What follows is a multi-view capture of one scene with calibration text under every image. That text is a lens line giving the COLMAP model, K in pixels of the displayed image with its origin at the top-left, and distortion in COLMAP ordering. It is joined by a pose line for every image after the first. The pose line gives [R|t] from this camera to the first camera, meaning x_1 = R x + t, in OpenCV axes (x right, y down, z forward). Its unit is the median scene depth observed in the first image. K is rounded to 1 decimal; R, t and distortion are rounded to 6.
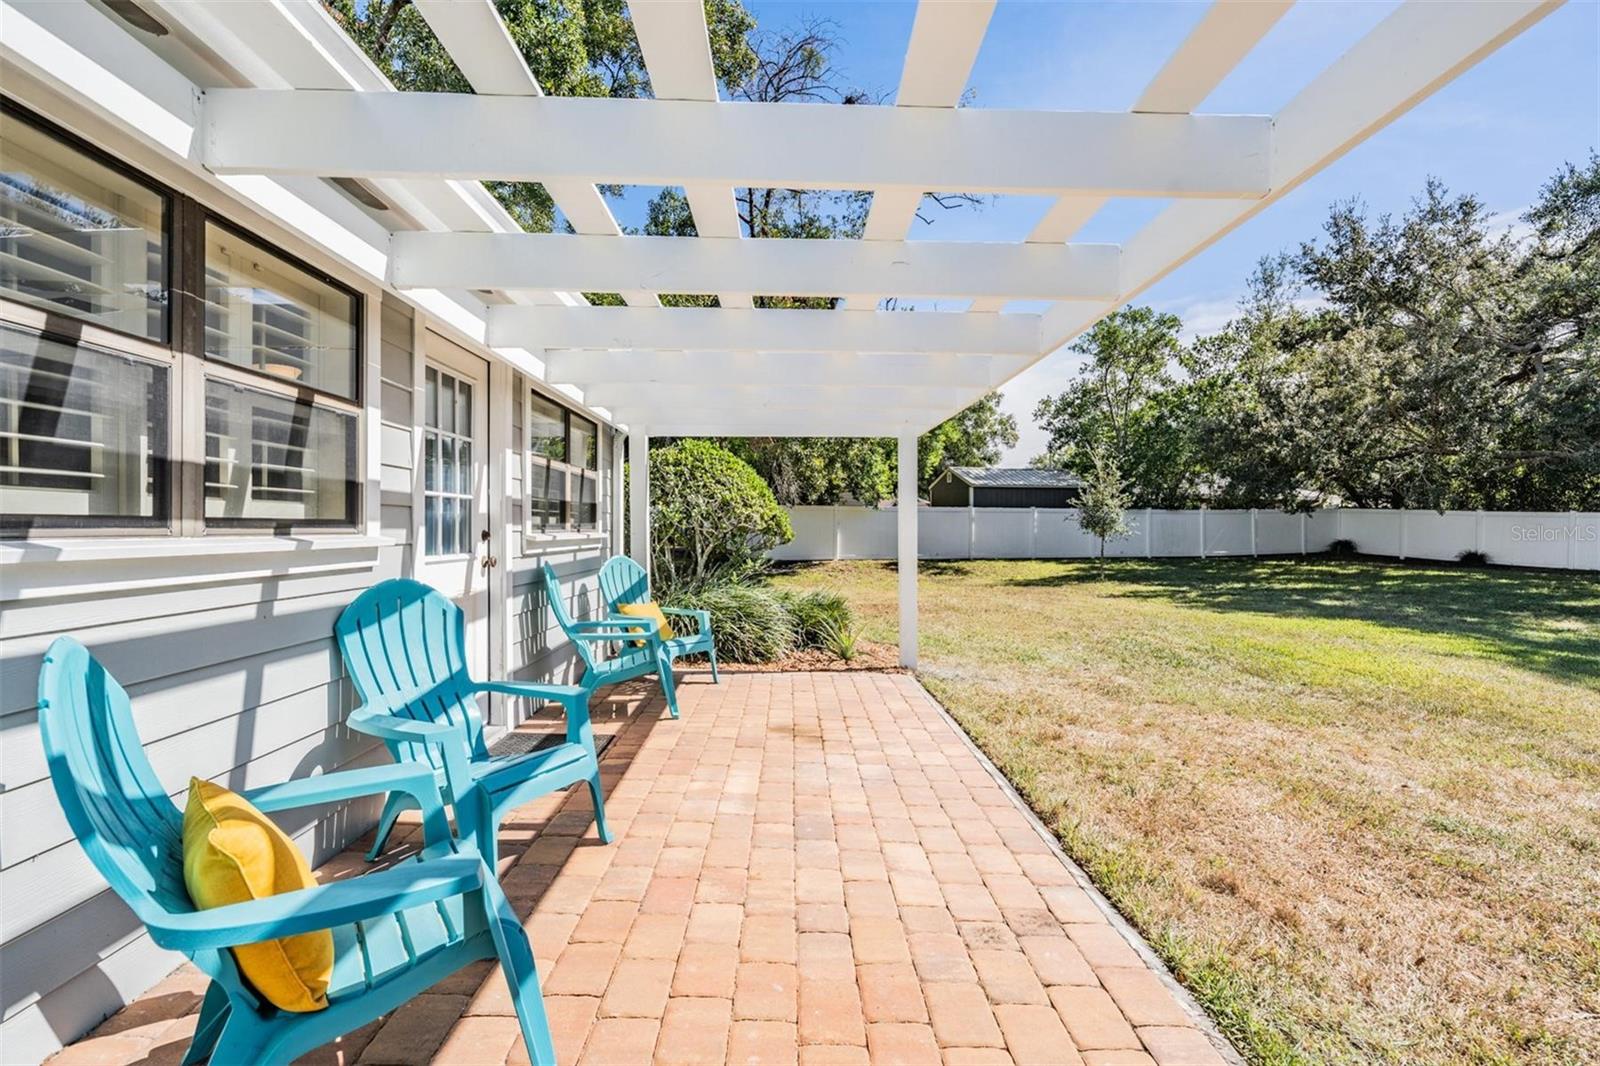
lens RADIAL K [[750.3, 0, 800.7], [0, 750.3, 529.5], [0, 0, 1]] dist [0.005285, 0.000500]
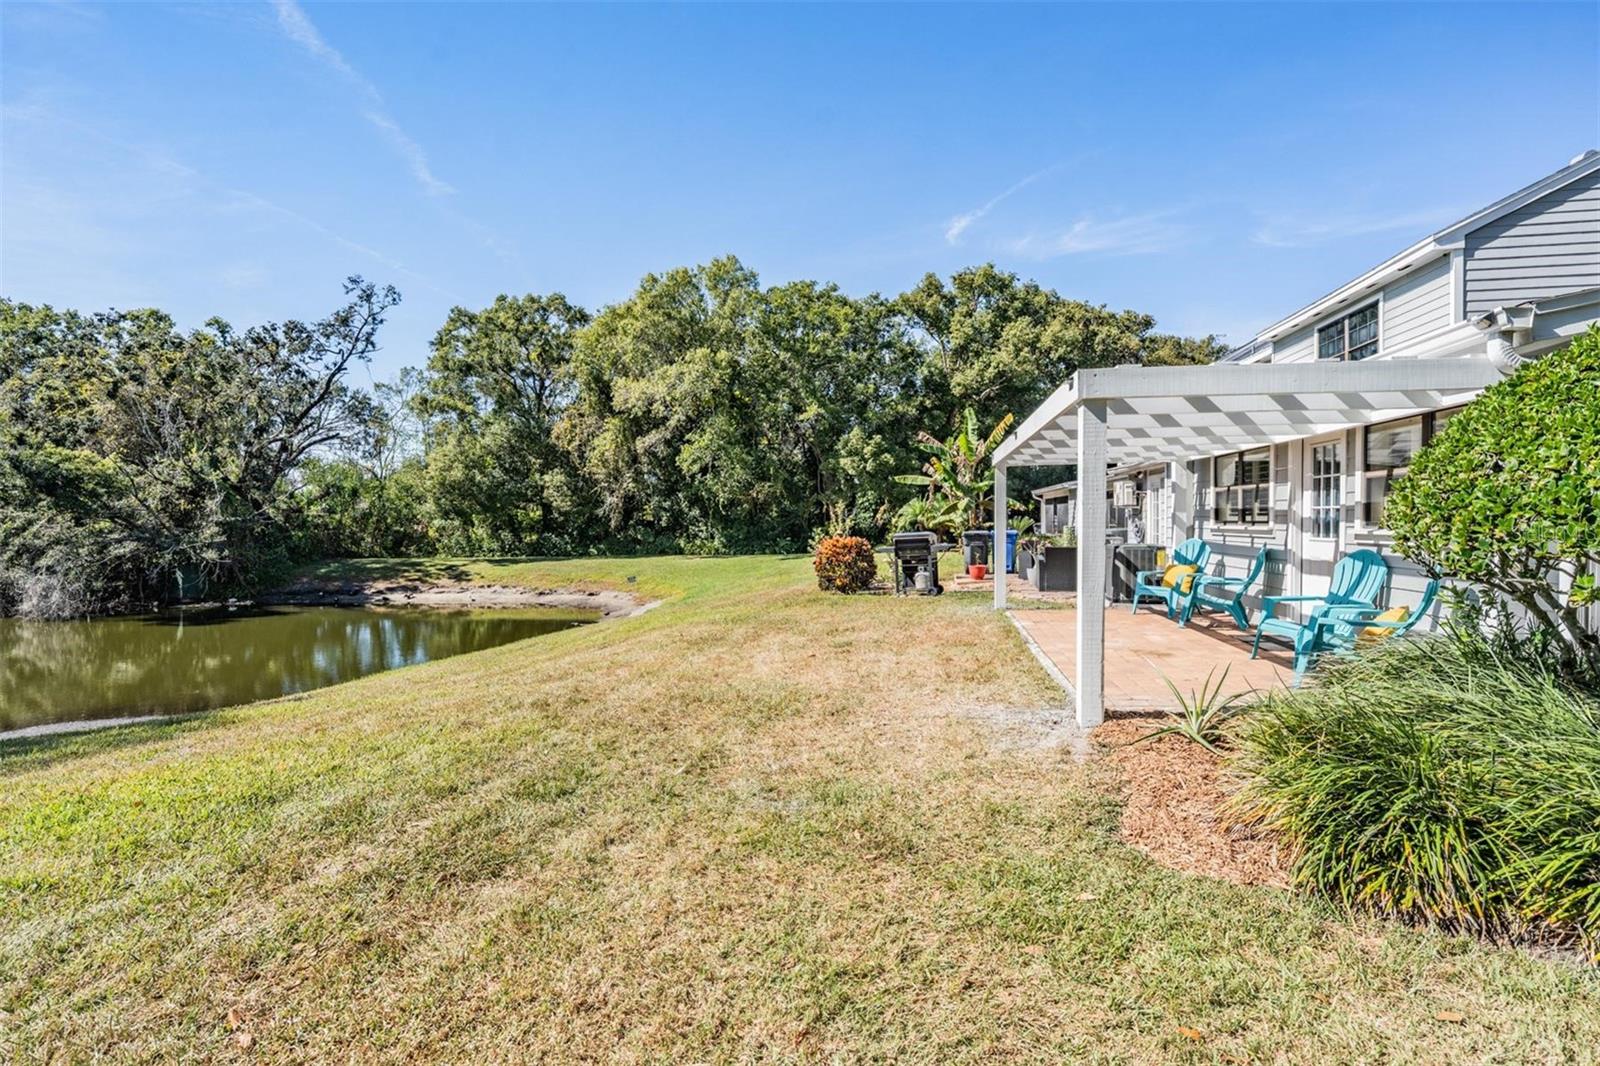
lens RADIAL K [[750.3, 0, 796.7], [0, 750.3, 534.3], [0, 0, 1]] dist [0.005285, 0.000500]
pose [[-0.978118, -0.003345, 0.208025, 0.570633], [0.001016, 0.999782, 0.020855, -0.020573], [-0.208050, 0.020610, -0.977901, 3.788690]]
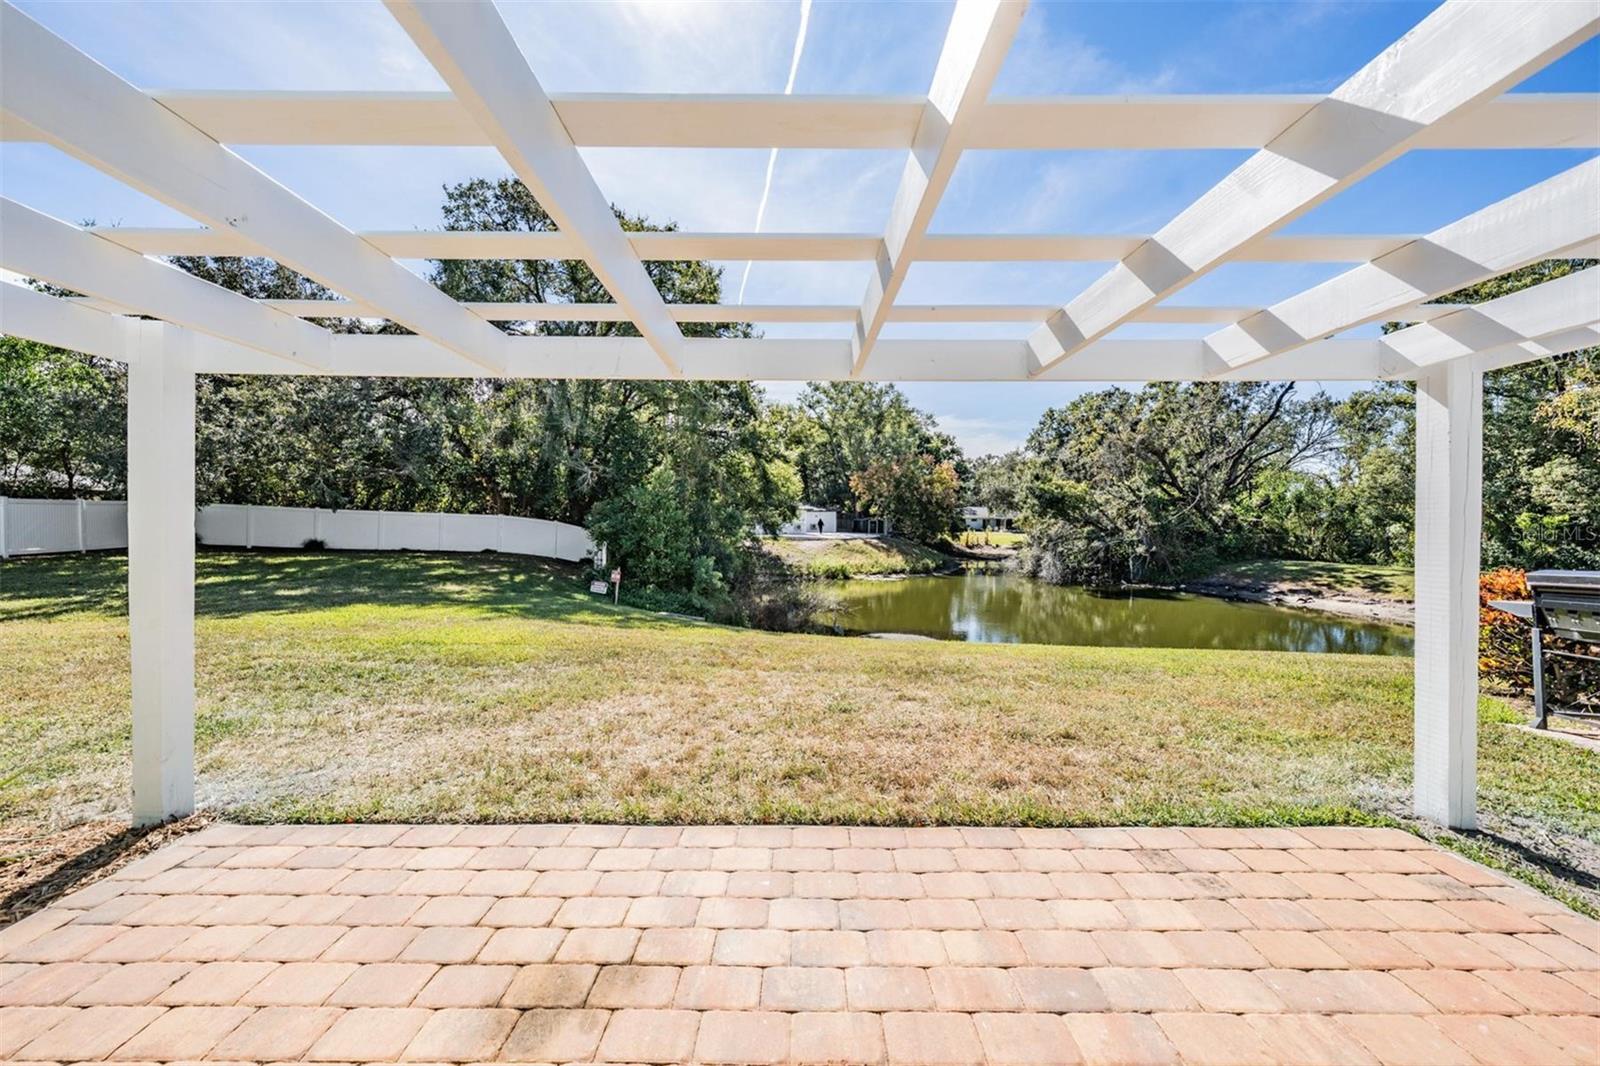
lens RADIAL K [[570.5, 0, 799.6], [0, 570.5, 527.9], [0, 0, 1]] dist [-0.001616, -0.000121]
pose [[0.018000, -0.011415, 0.999773, -0.443791], [-0.004143, 0.999925, 0.011491, -0.037649], [-0.999829, -0.004348, 0.017951, 1.057736]]
